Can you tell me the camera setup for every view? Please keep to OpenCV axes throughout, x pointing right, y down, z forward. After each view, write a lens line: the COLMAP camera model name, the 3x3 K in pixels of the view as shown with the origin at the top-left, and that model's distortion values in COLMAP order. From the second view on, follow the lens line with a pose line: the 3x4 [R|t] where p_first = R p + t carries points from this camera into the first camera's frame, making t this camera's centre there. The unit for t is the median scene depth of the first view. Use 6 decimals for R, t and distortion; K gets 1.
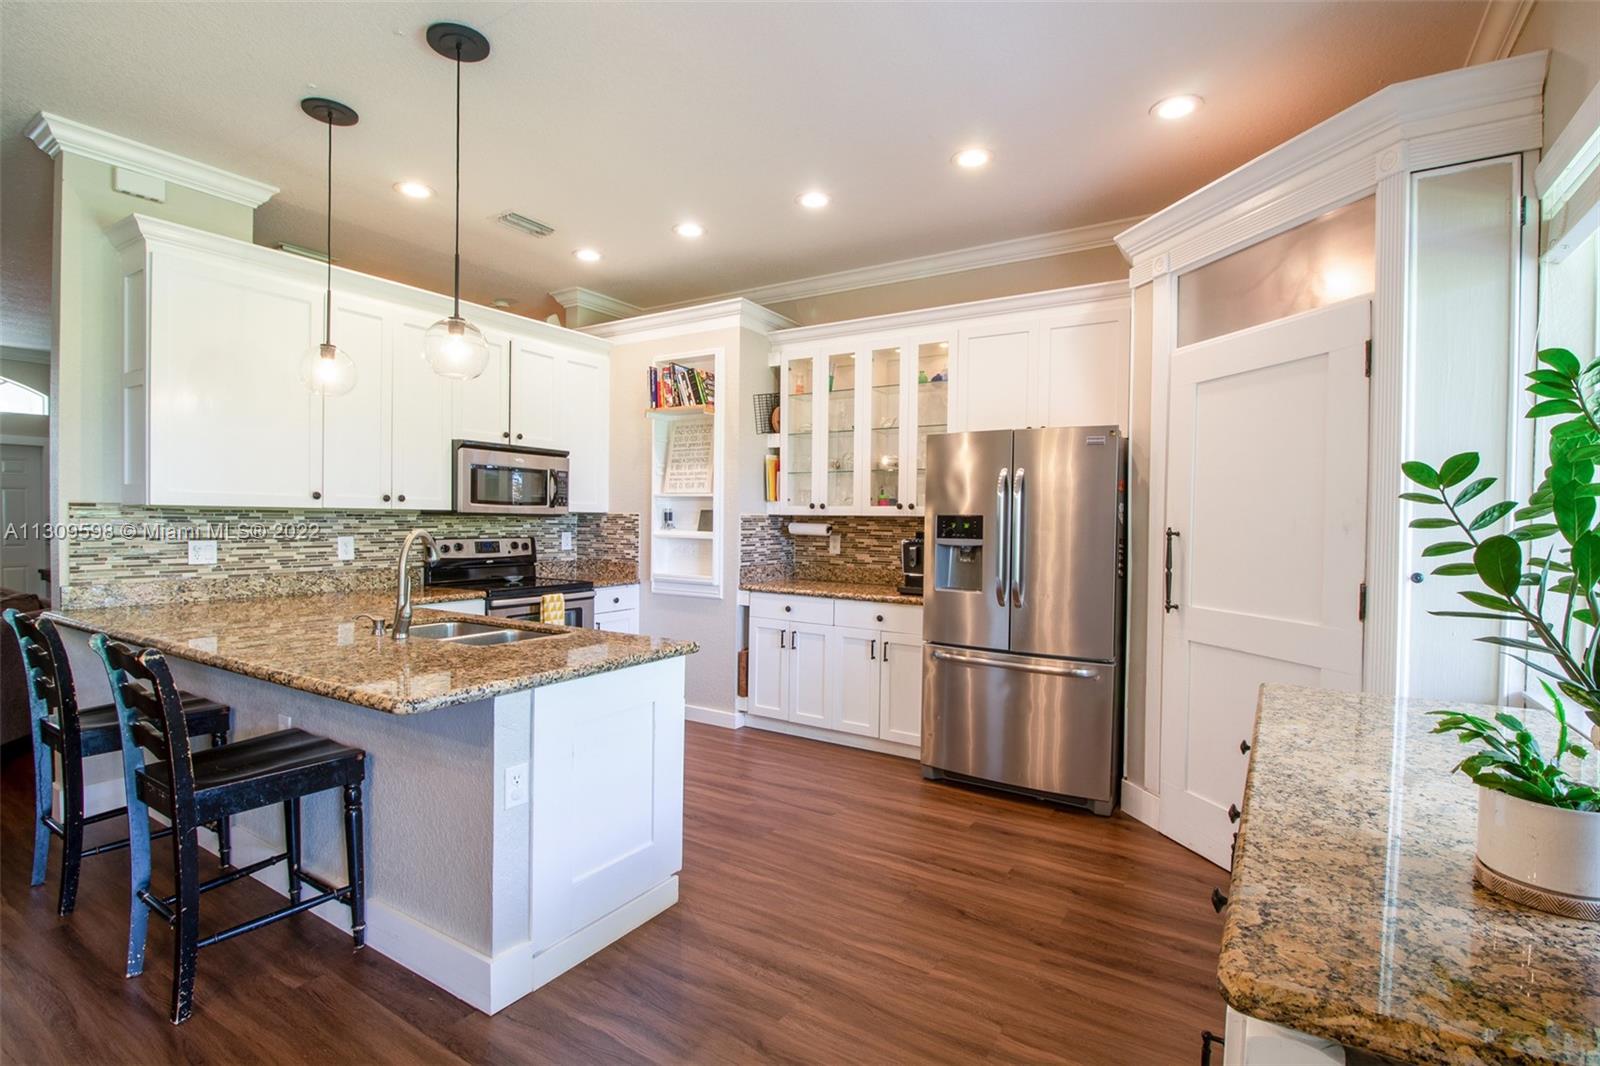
lens RADIAL K [[755.0, 0, 808.8], [0, 755.0, 530.8], [0, 0, 1]] dist [0.003948, -0.014303]
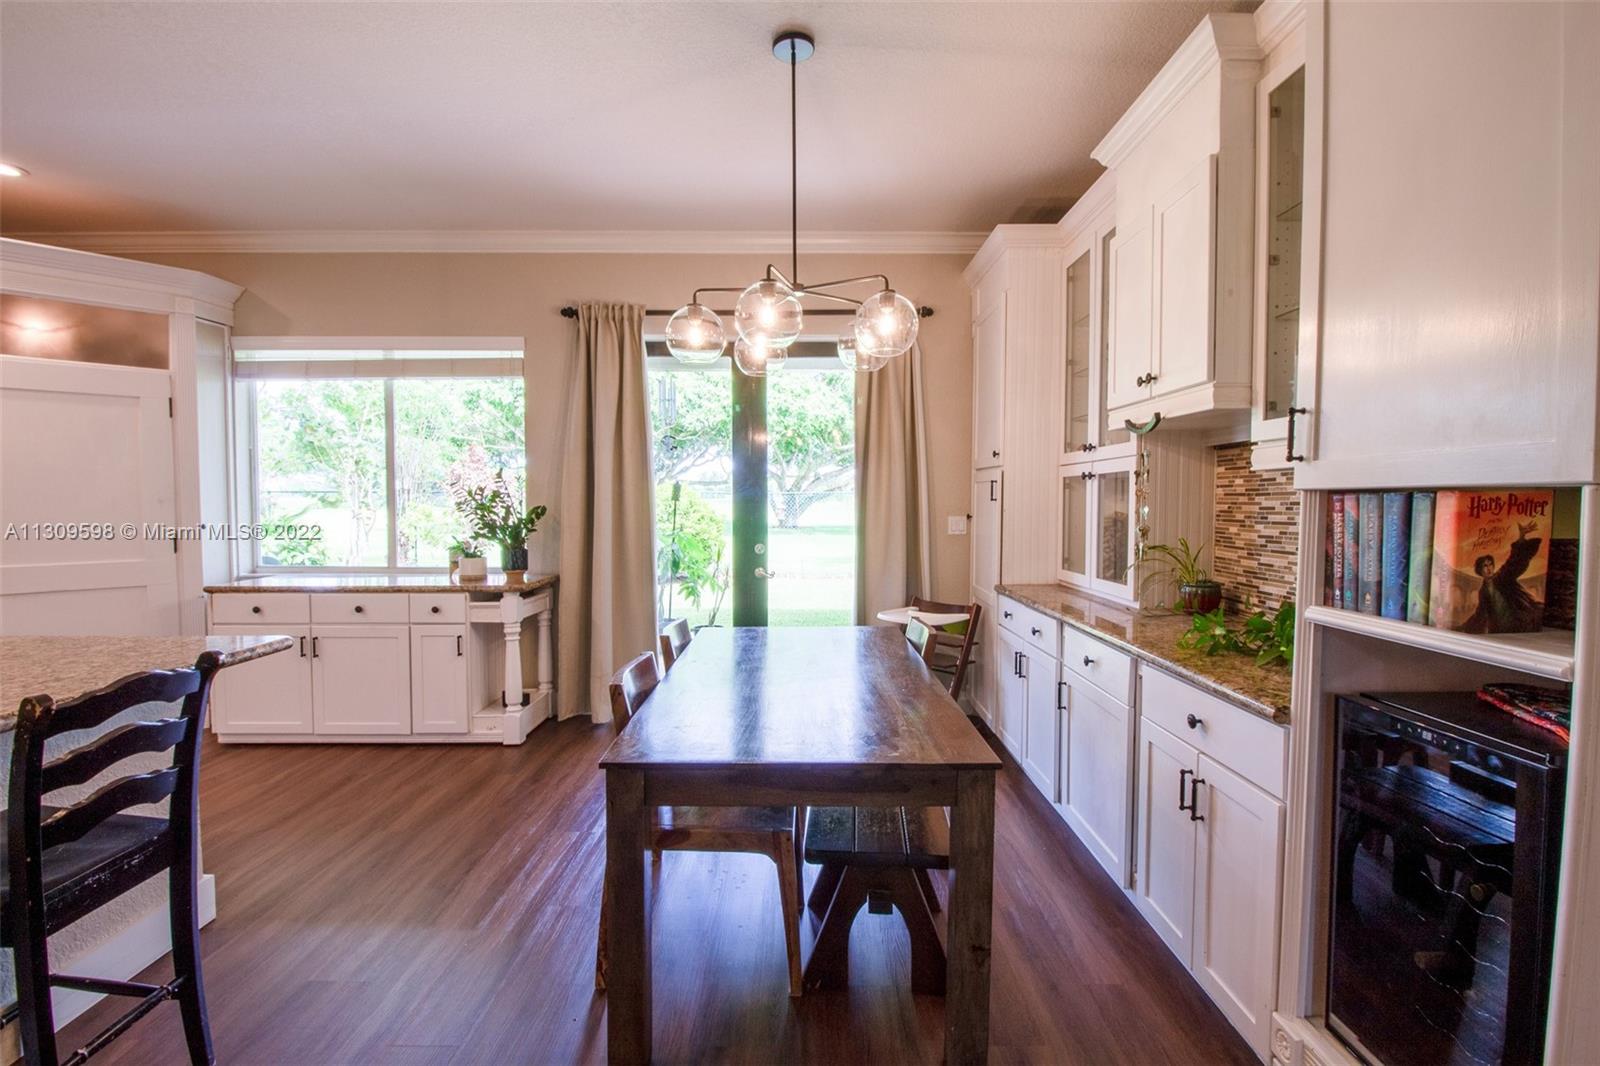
lens RADIAL K [[755.0, 0, 808.8], [0, 755.0, 530.8], [0, 0, 1]] dist [0.003948, -0.014303]
pose [[-0.537859, -0.045960, 0.841781, -0.787489], [0.005914, 0.998283, 0.058284, -0.014585], [-0.843014, 0.036327, -0.536663, 0.338824]]
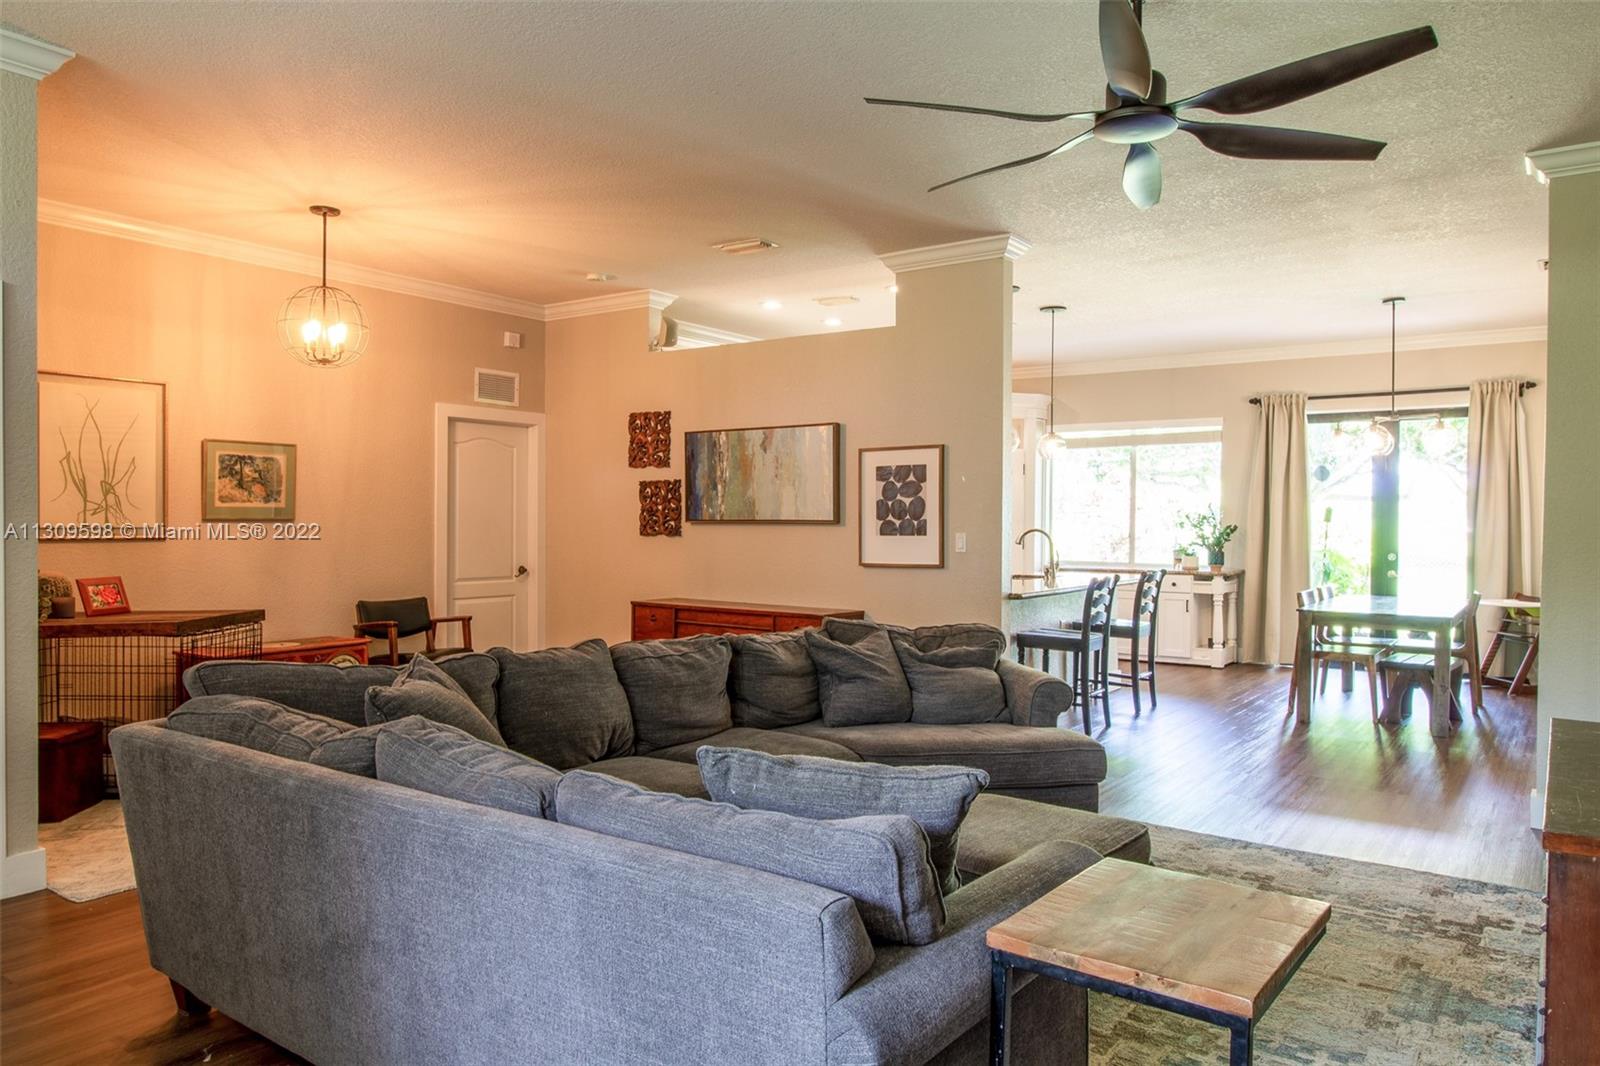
lens RADIAL K [[1063.5, 0, 800.0], [0, 1063.5, 533.0], [0, 0, 1]] dist [-0.000324, -0.000365]
pose [[0.067224, -0.024287, 0.997442, -1.960769], [0.010407, 0.999666, 0.023639, -0.035382], [-0.997684, 0.008792, 0.067454, 0.824729]]
